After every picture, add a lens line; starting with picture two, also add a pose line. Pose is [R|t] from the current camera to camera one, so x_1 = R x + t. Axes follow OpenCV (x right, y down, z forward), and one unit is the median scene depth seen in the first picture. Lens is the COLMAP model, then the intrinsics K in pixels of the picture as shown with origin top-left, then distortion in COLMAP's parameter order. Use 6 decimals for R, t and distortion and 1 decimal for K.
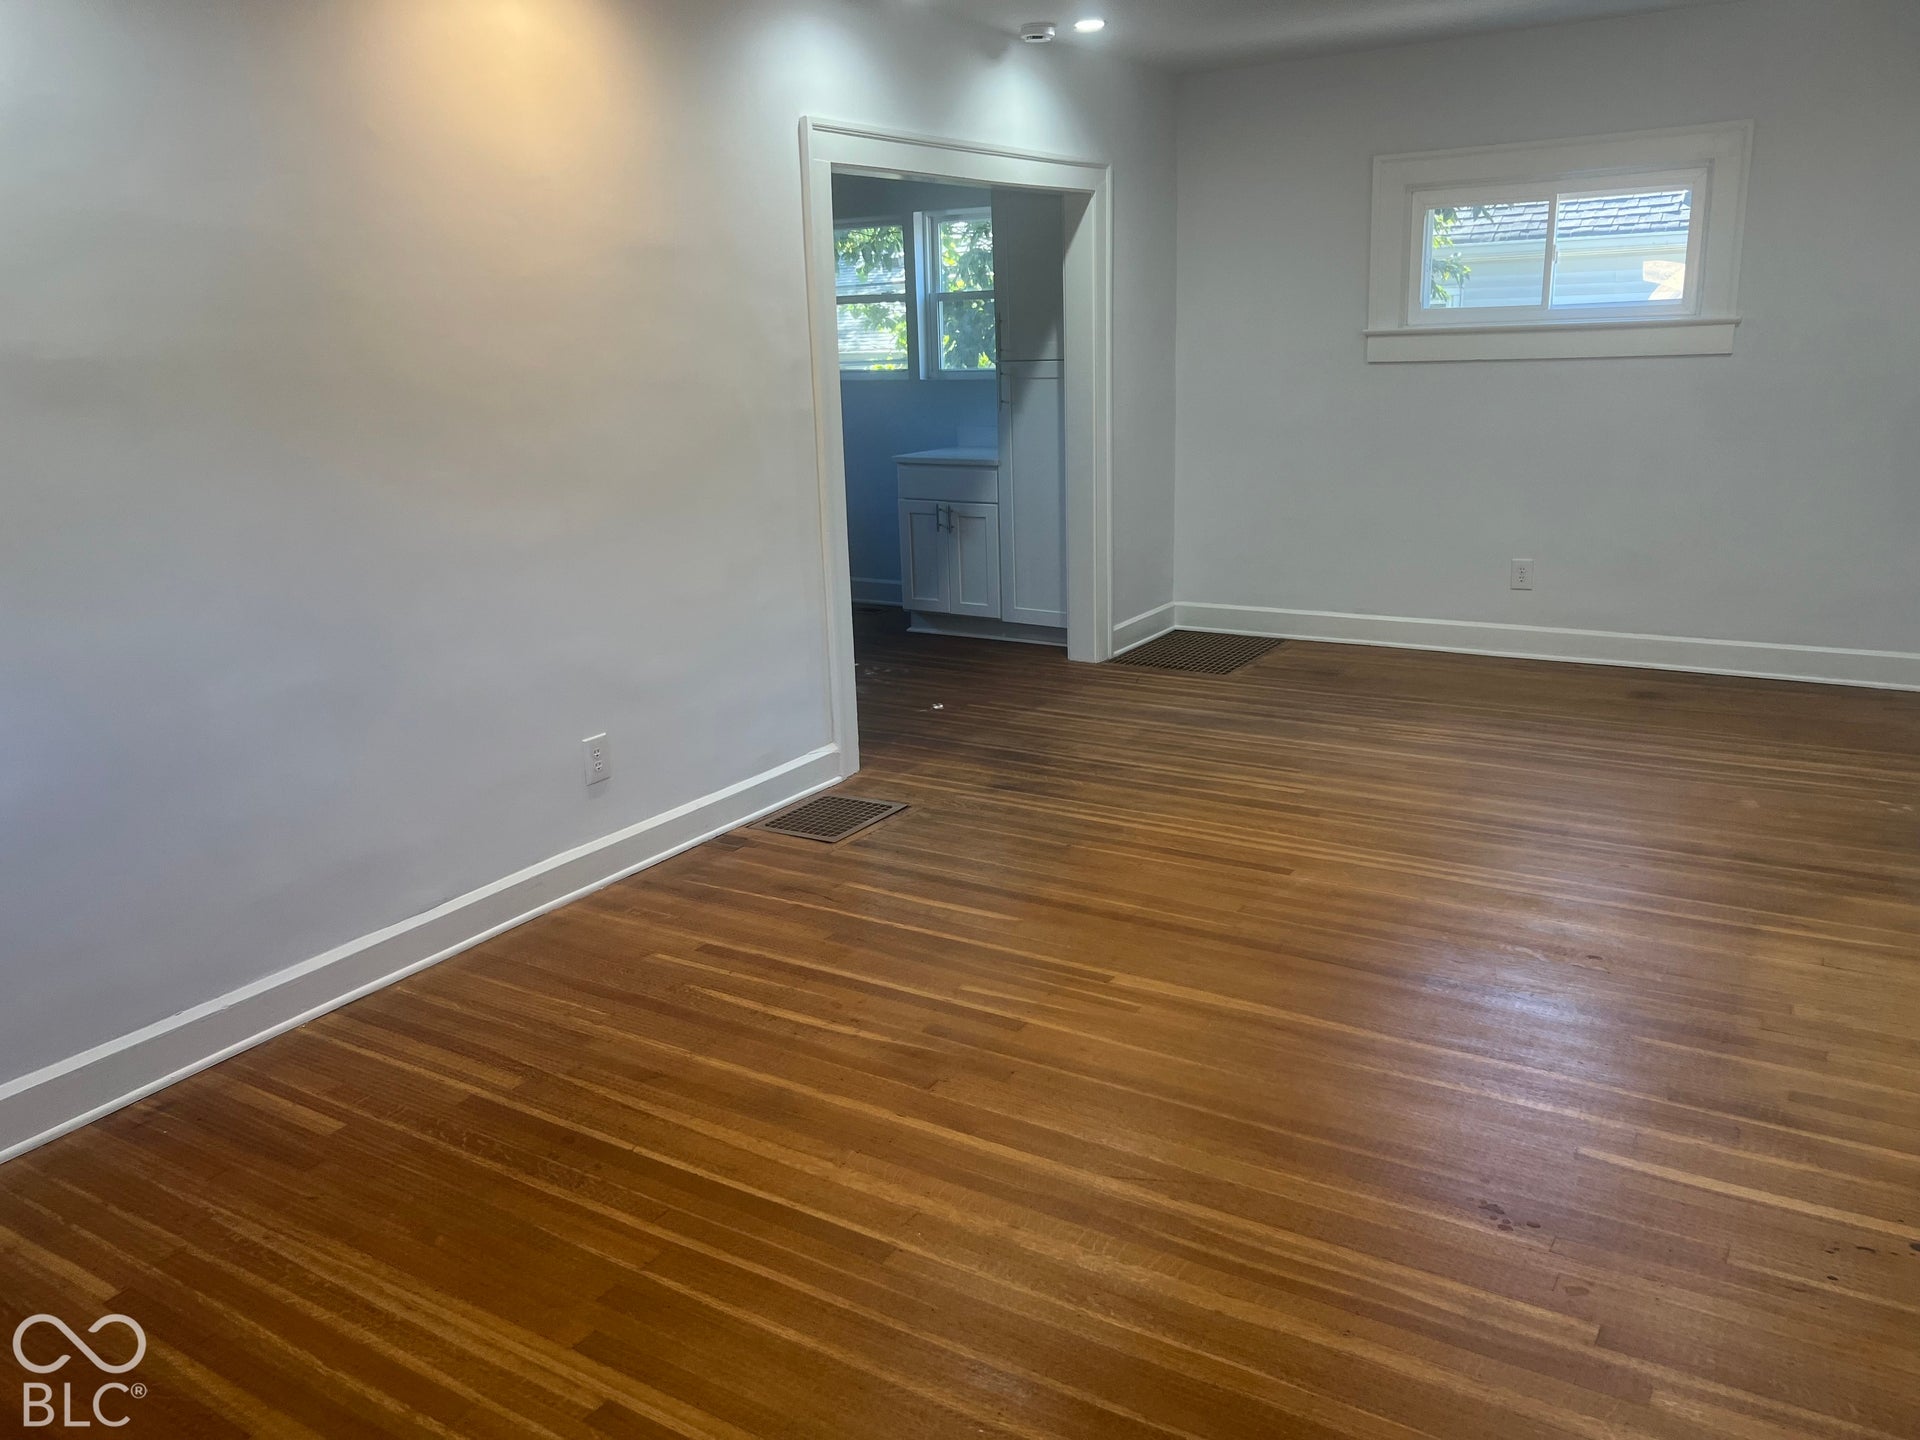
lens RADIAL K [[1440.6, 0, 960.0], [0, 1440.6, 720.0], [0, 0, 1]] dist [0.025602, -0.035213]
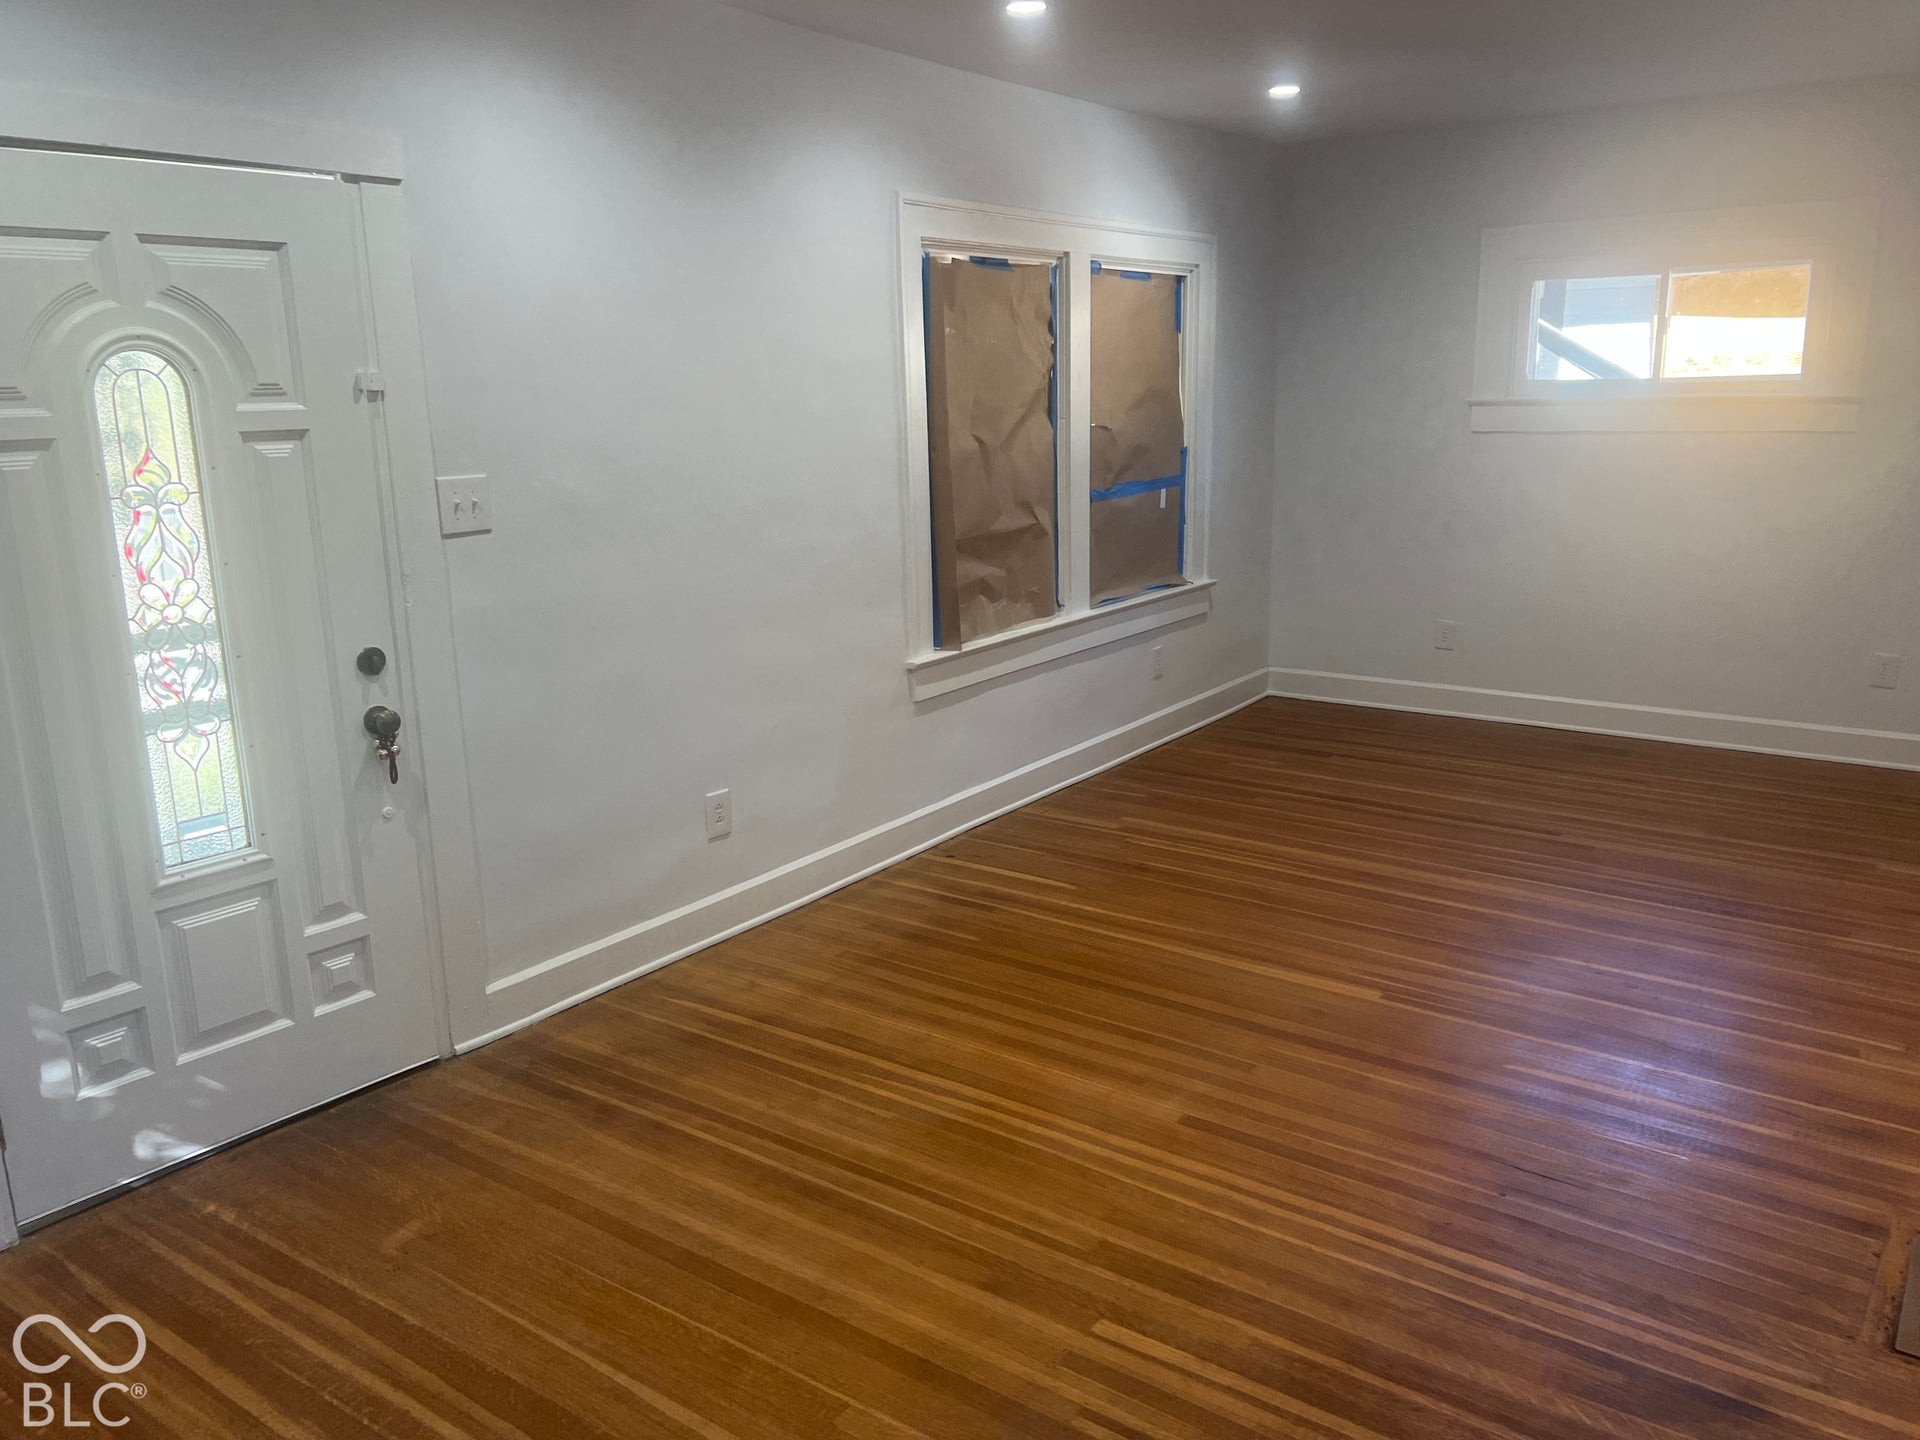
lens RADIAL K [[1449.3, 0, 964.6], [0, 1449.3, 716.6], [0, 0, 1]] dist [0.046936, -0.047536]
pose [[-0.996241, 0.041807, 0.075868, 0.241251], [0.072743, 0.879309, 0.470664, -0.403703], [-0.047034, 0.474413, -0.879045, 1.387097]]
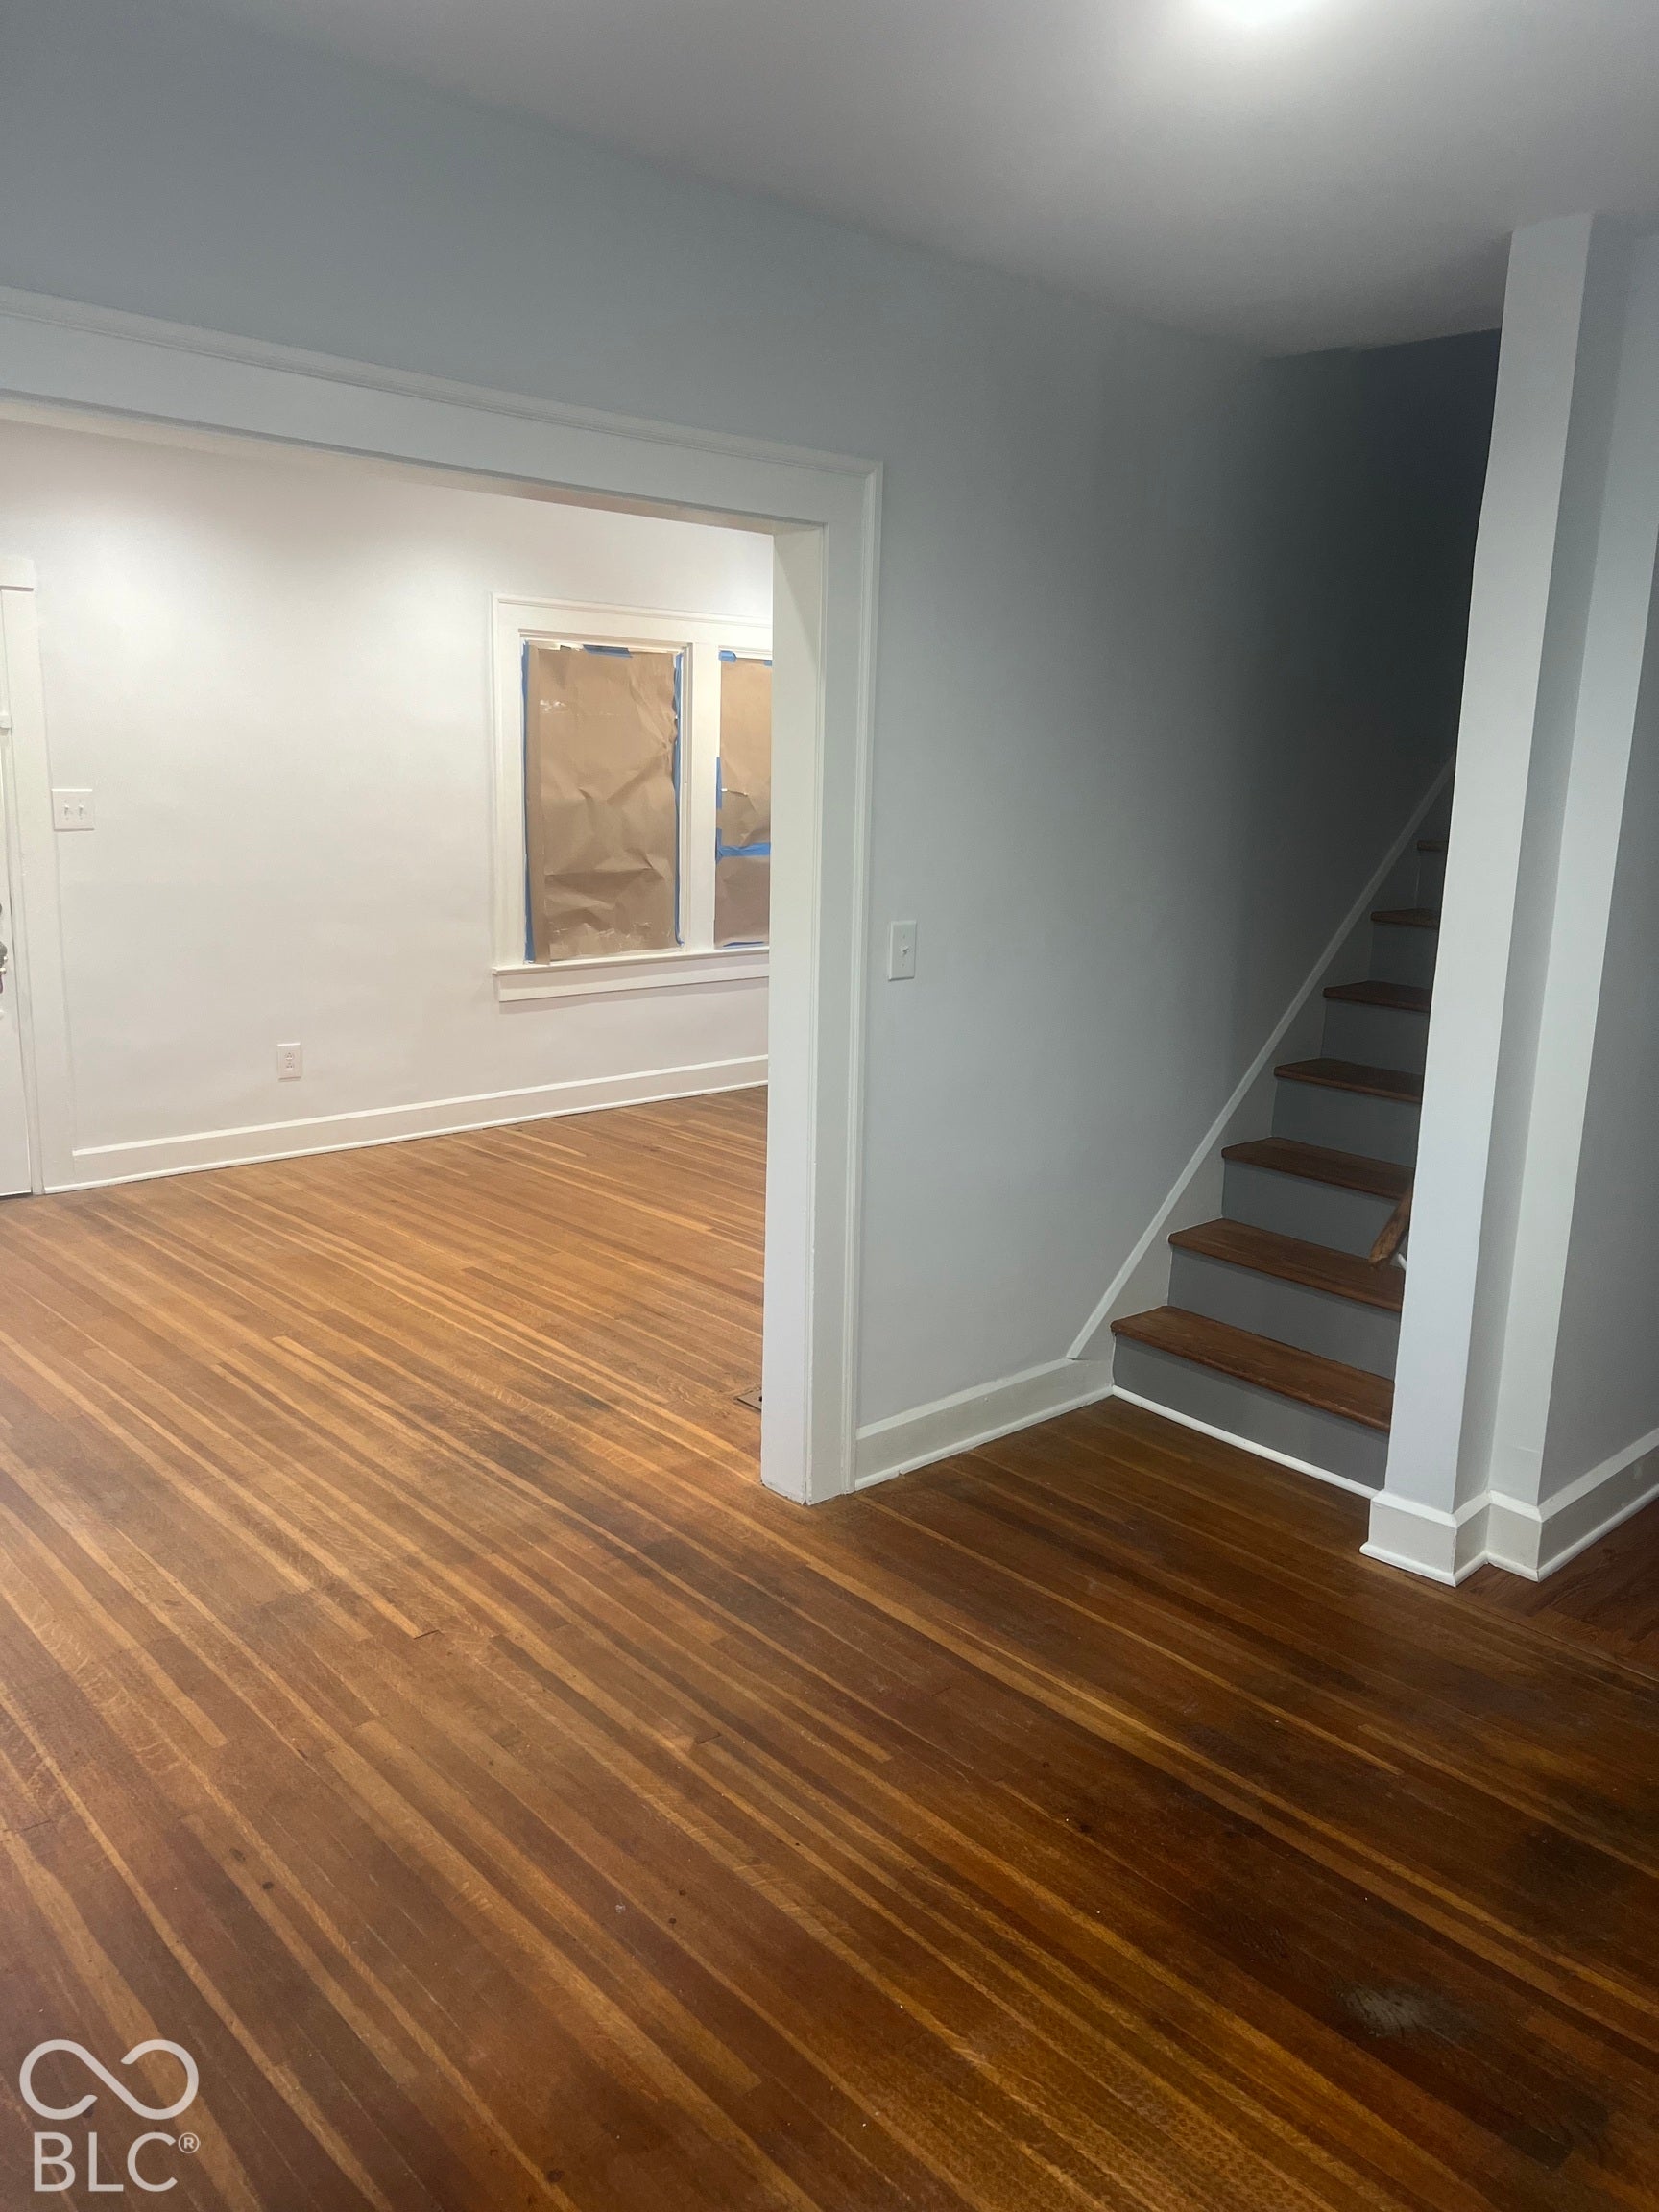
lens RADIAL K [[1659.7, 0, 805.6], [0, 1659.7, 1119.9], [0, 0, 1]] dist [0.025602, -0.035213]
pose [[-0.964461, -0.044611, 0.260432, -0.298039], [0.079266, 0.891397, 0.446238, -0.468005], [-0.252056, 0.451022, -0.856181, 1.710160]]
